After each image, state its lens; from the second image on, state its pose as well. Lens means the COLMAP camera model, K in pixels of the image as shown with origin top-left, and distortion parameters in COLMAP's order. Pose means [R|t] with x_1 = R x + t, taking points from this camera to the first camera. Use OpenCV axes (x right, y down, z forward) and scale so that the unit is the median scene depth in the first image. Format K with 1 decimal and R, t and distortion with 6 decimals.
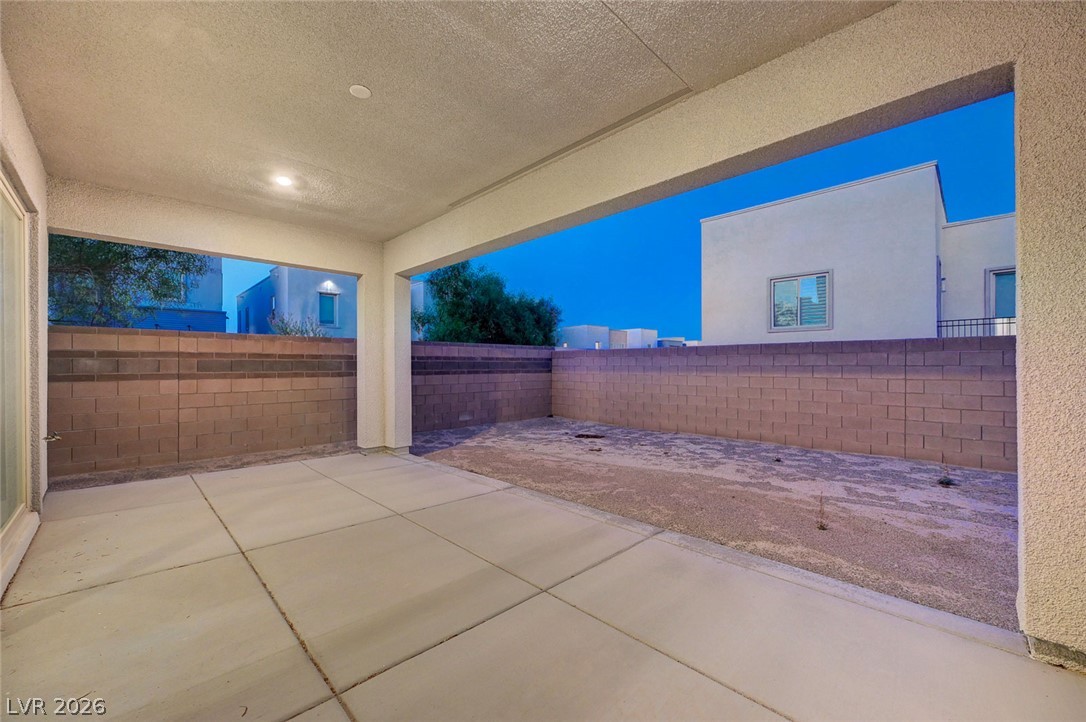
lens RADIAL K [[430.3, 0, 548.5], [0, 430.3, 363.7], [0, 0, 1]] dist [0.002388, 0.000263]
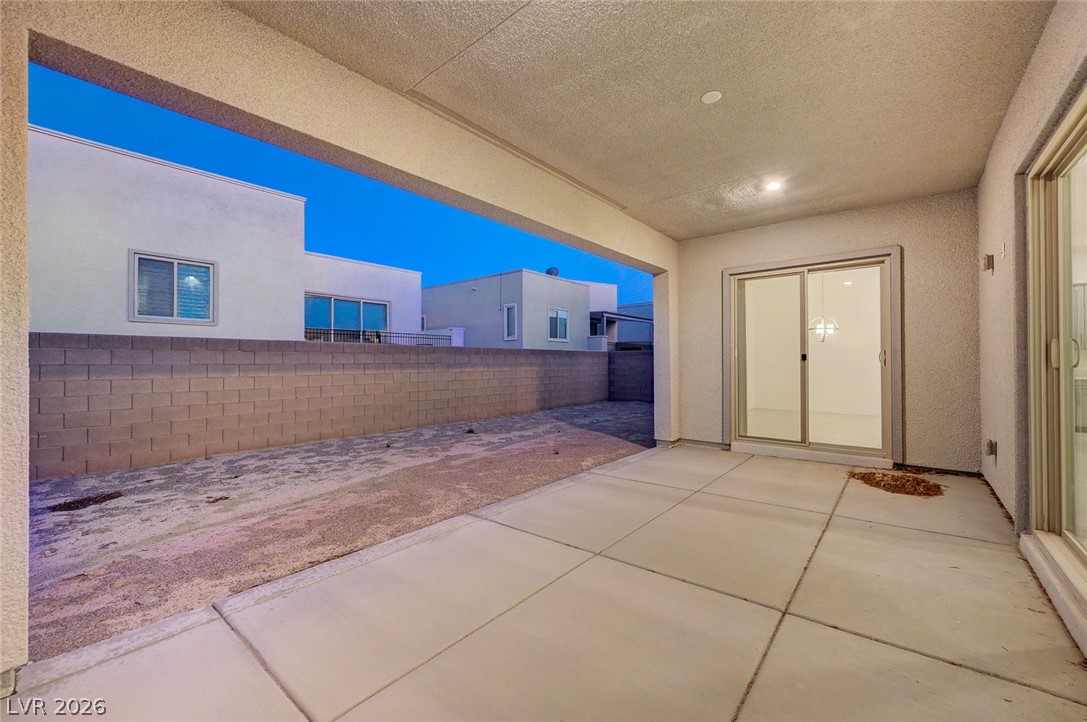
lens RADIAL K [[430.7, 0, 549.0], [0, 430.7, 363.7], [0, 0, 1]] dist [0.002388, 0.000263]
pose [[-0.095134, -0.000386, 0.995464, -0.805964], [-0.000770, 1.000000, 0.000314, 0.005139], [-0.995464, -0.000737, -0.095134, 0.842456]]
